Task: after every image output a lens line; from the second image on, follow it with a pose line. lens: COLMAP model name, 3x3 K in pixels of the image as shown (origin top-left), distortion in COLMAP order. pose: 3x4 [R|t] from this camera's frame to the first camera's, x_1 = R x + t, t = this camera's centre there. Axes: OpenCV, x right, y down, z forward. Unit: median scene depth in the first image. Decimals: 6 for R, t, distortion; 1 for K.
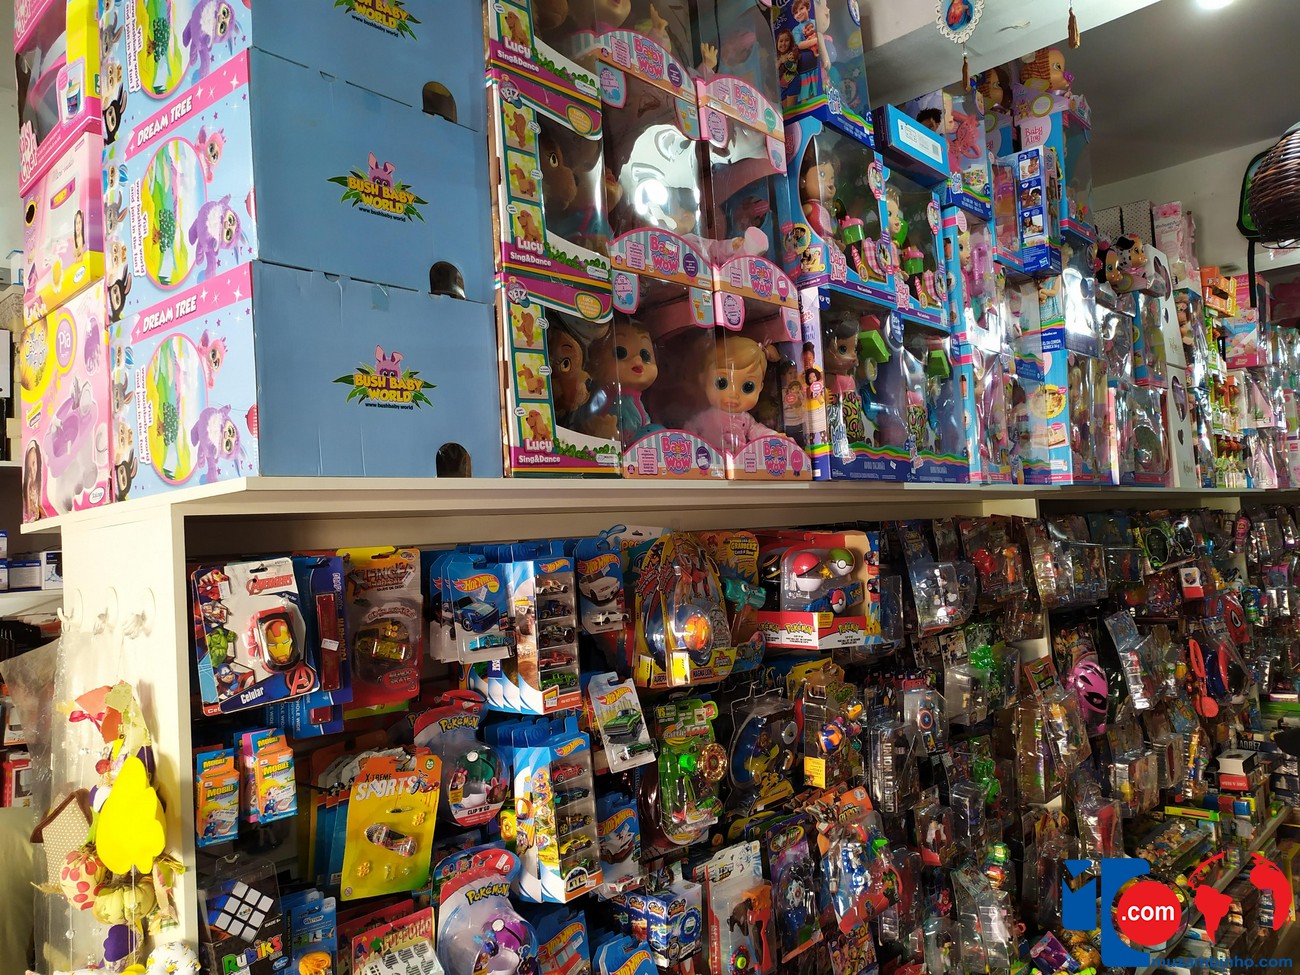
lens RADIAL K [[962.9, 0, 655.6], [0, 962.9, 491.6], [0, 0, 1]] dist [0.051003, -0.039167]
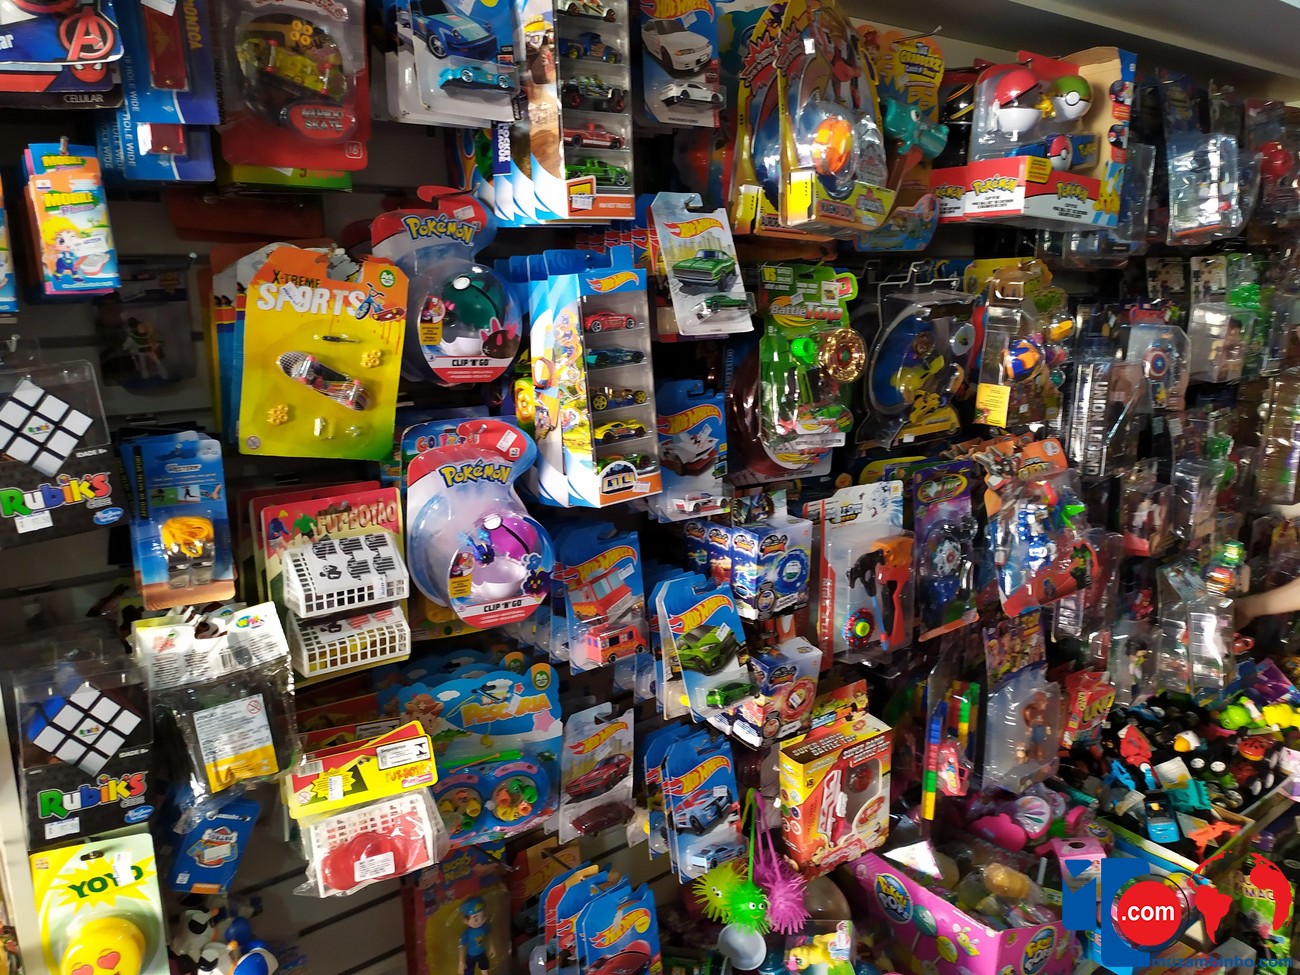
lens RADIAL K [[962.9, 0, 652.4], [0, 962.9, 484.8], [0, 0, 1]] dist [0.051003, -0.039167]
pose [[0.985876, 0.064110, -0.154721, 0.039229], [-0.022923, 0.966792, 0.254534, 0.204184], [0.165901, -0.247392, 0.954607, 0.319077]]
